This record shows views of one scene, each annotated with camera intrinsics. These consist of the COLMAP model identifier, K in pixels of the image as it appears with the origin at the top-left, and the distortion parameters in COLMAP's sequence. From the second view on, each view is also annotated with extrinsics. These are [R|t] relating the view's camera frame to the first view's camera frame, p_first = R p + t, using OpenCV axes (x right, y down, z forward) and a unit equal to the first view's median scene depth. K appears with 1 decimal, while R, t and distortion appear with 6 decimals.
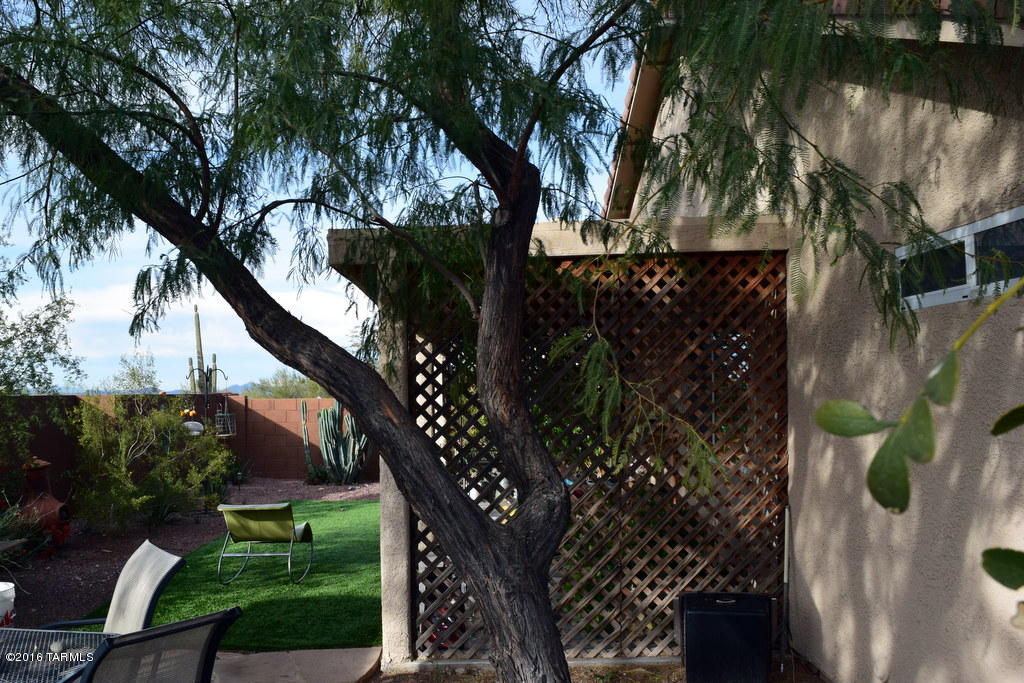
lens RADIAL K [[872.3, 0, 512.0], [0, 872.3, 341.5], [0, 0, 1]] dist [-0.059966, 0.007336]
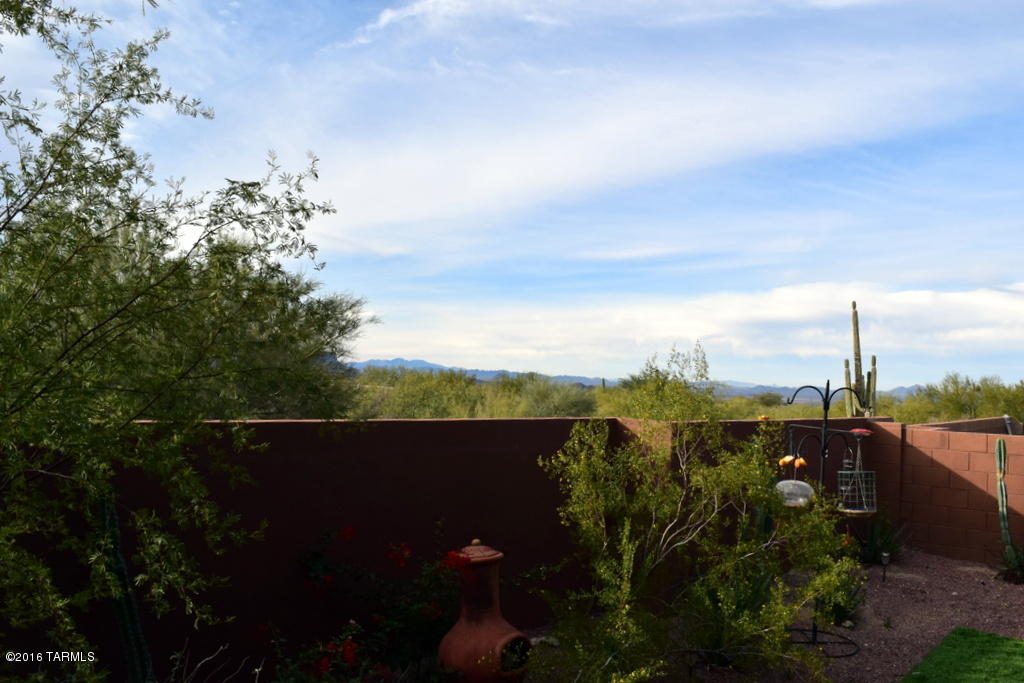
lens RADIAL K [[872.3, 0, 512.0], [0, 872.3, 341.5], [0, 0, 1]] dist [-0.059966, 0.007336]
pose [[0.742245, 0.022845, -0.669740, -0.095214], [-0.023063, 0.999698, 0.008541, 0.002496], [0.669732, 0.009107, 0.742547, 0.328783]]
